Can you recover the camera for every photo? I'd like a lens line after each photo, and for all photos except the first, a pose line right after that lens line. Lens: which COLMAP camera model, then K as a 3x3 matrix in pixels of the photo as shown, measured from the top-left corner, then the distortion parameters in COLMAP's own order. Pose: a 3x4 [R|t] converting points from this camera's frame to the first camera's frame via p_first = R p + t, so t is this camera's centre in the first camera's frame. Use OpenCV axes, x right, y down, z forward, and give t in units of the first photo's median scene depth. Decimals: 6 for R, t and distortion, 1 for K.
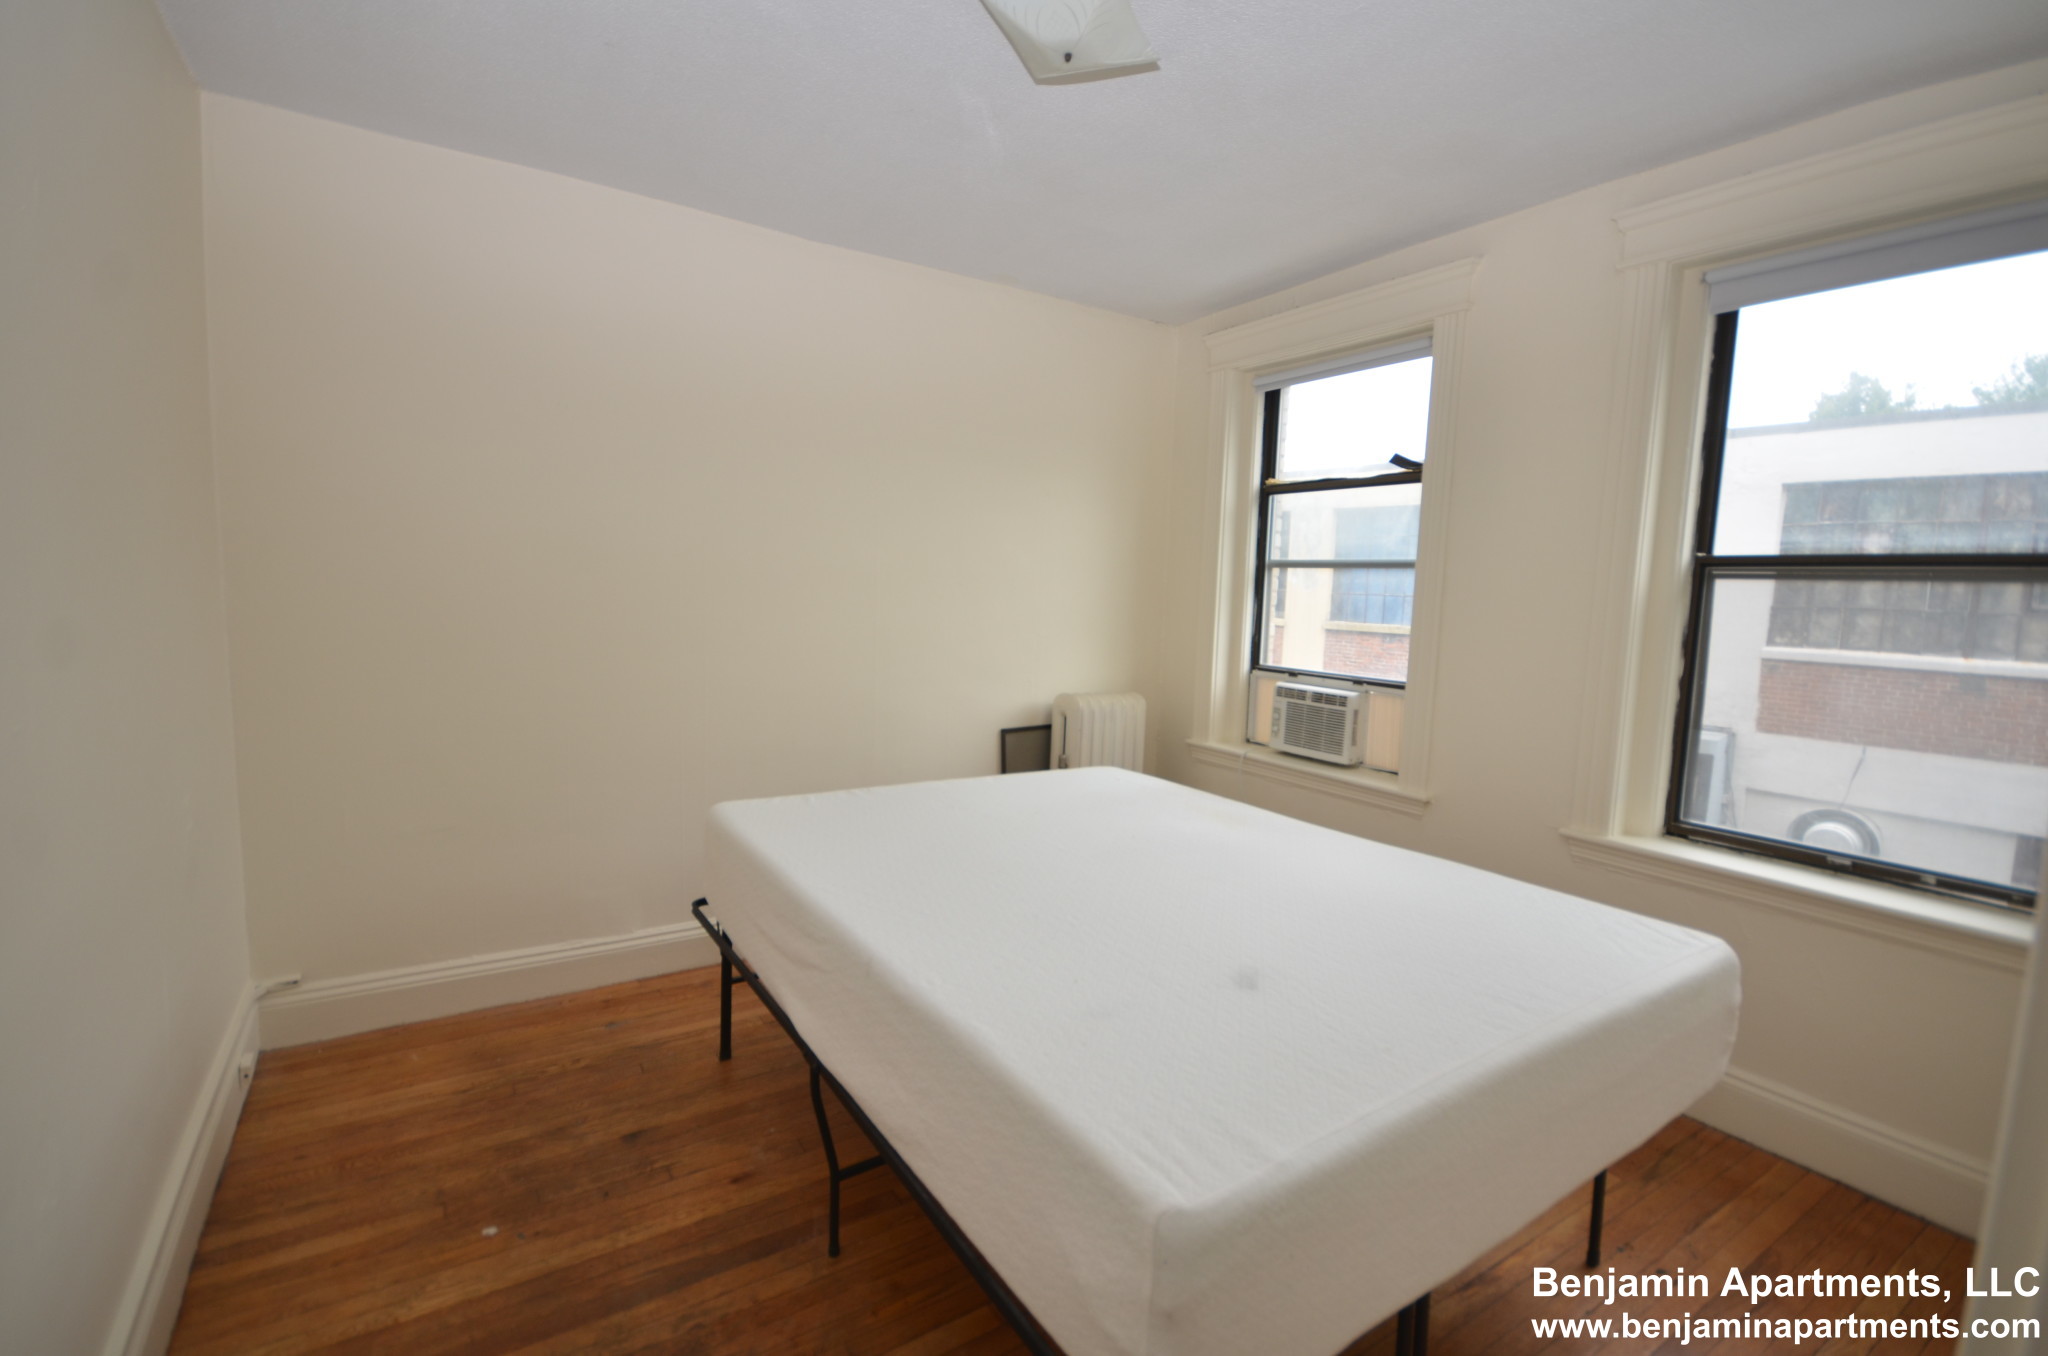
lens RADIAL K [[891.7, 0, 1024.0], [0, 891.7, 678.0], [0, 0, 1]] dist [0.001264, -0.007134]
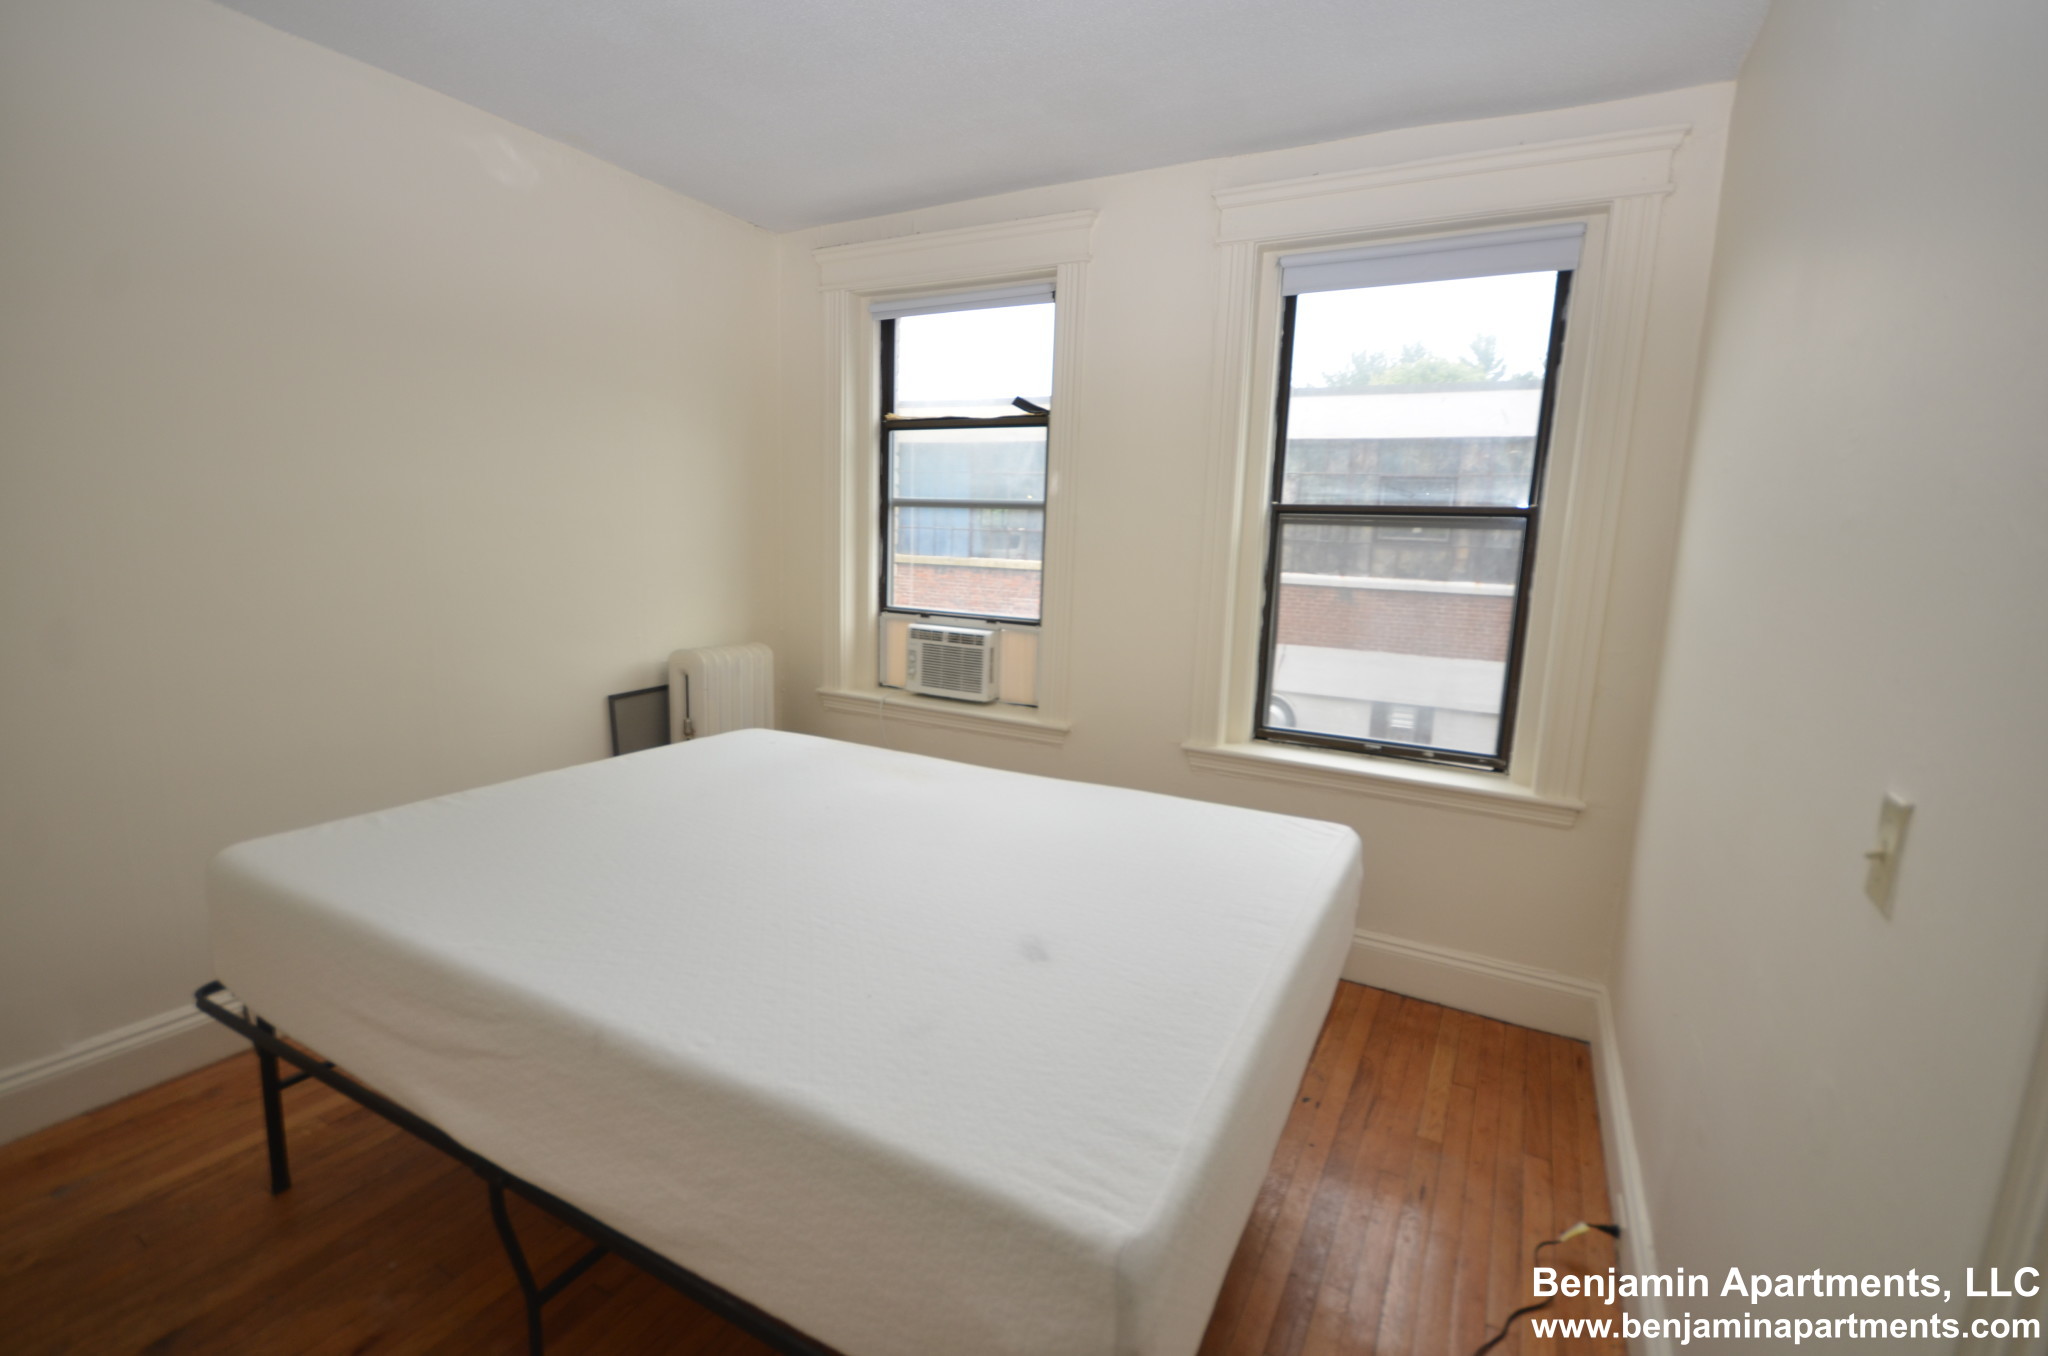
lens RADIAL K [[891.7, 0, 1024.0], [0, 891.7, 678.0], [0, 0, 1]] dist [0.001264, -0.007134]
pose [[0.877379, -0.078414, 0.473346, -0.083823], [0.042589, 0.995389, 0.085952, -0.016553], [-0.477903, -0.055253, 0.876673, 0.075799]]
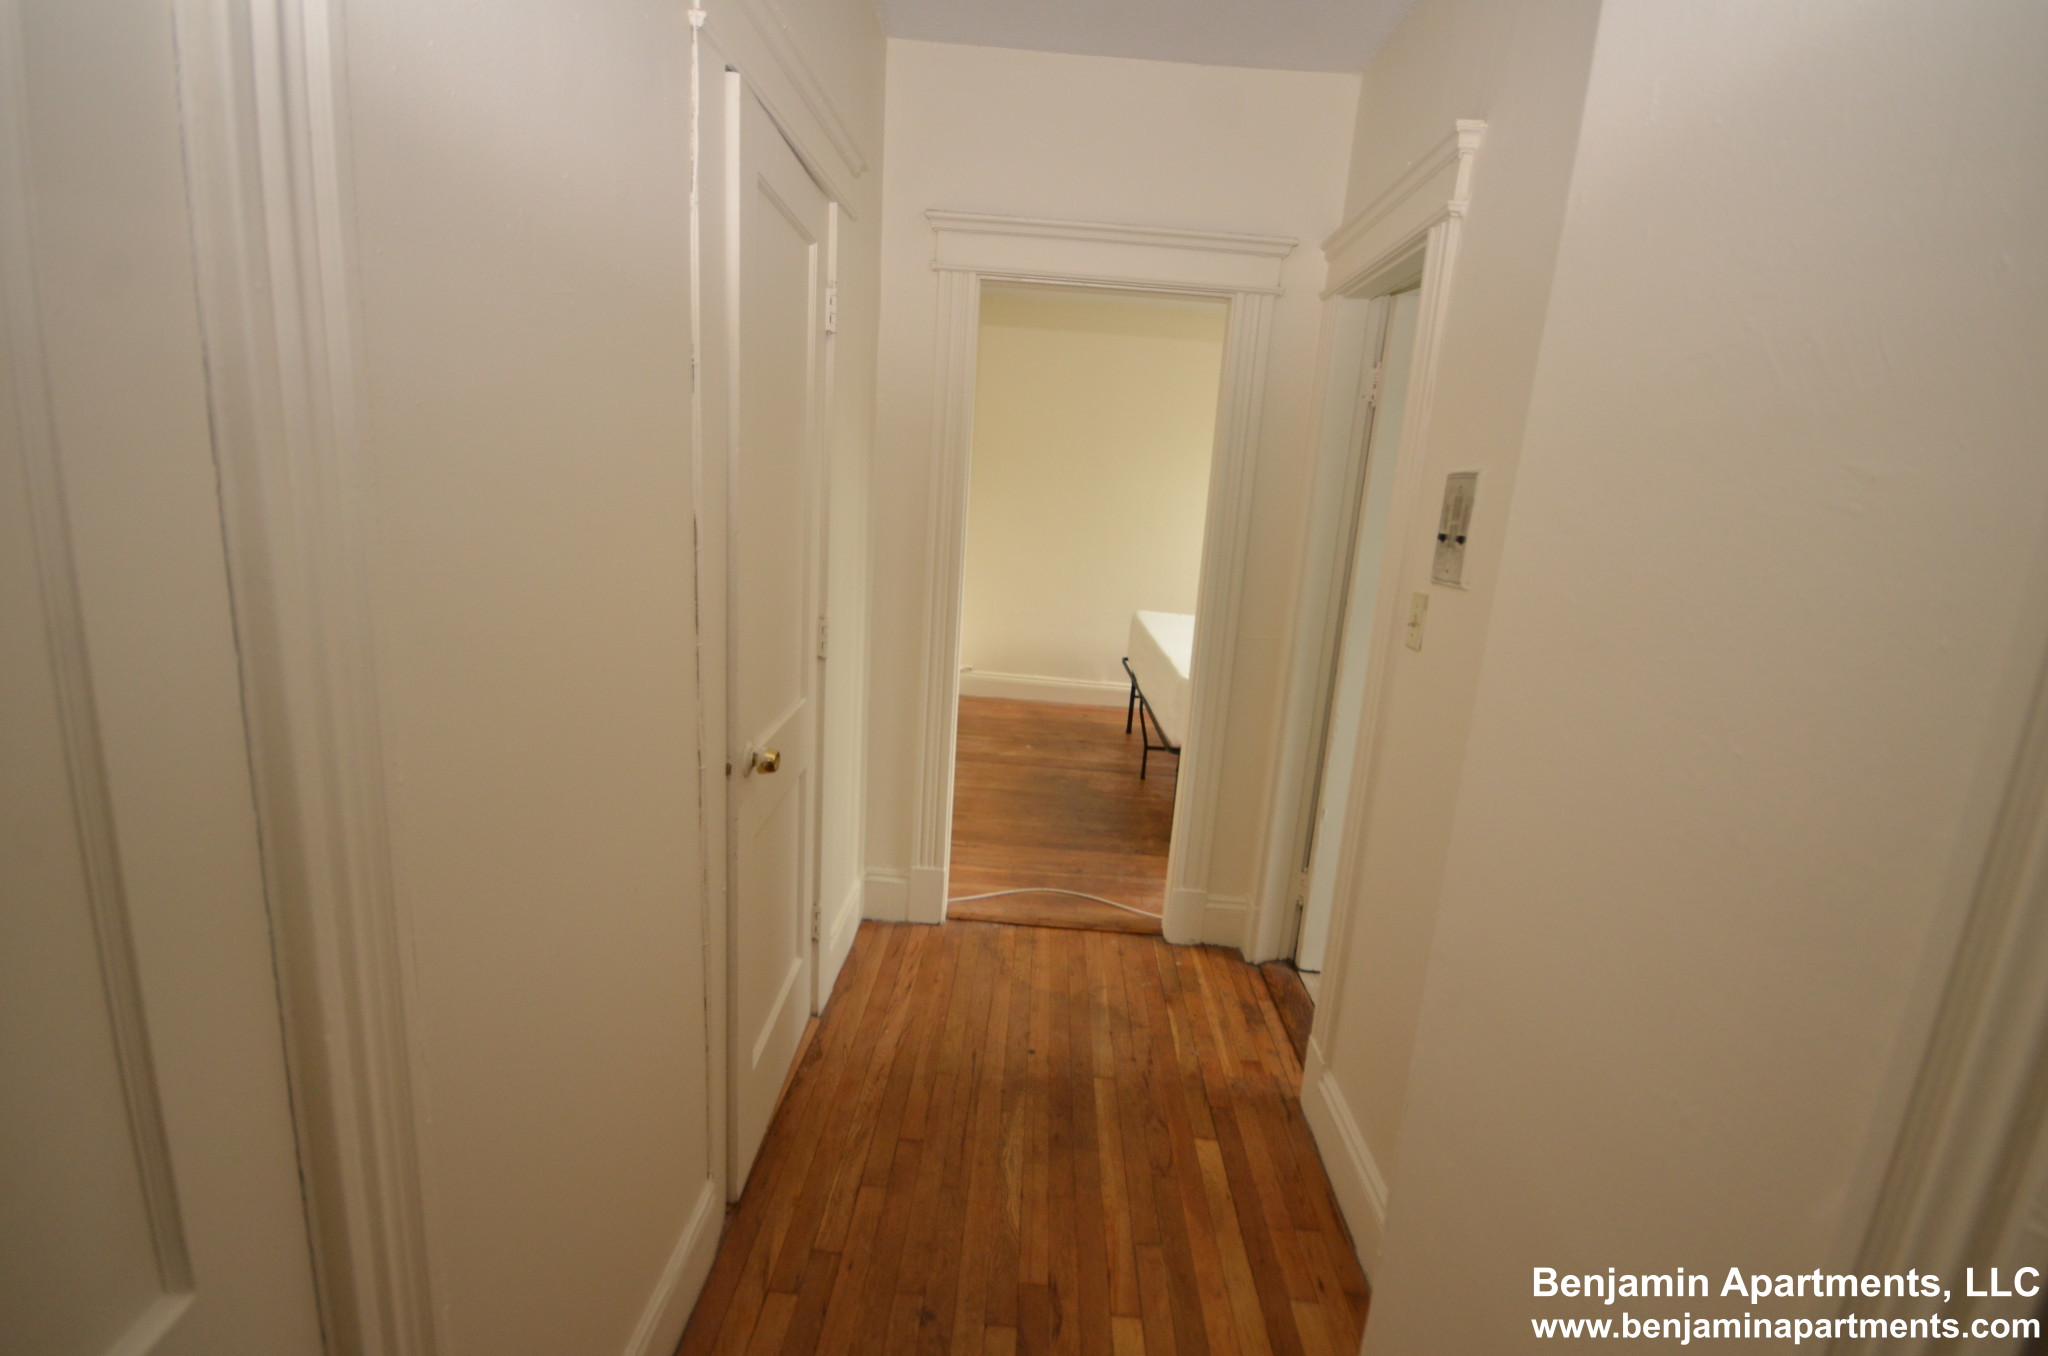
lens RADIAL K [[891.7, 0, 1024.0], [0, 891.7, 678.0], [0, 0, 1]] dist [0.001264, -0.007134]
pose [[0.824819, 0.132404, -0.549675, 0.442853], [-0.093892, 0.990771, 0.097763, 0.082999], [0.557546, -0.029027, 0.829638, -0.649004]]
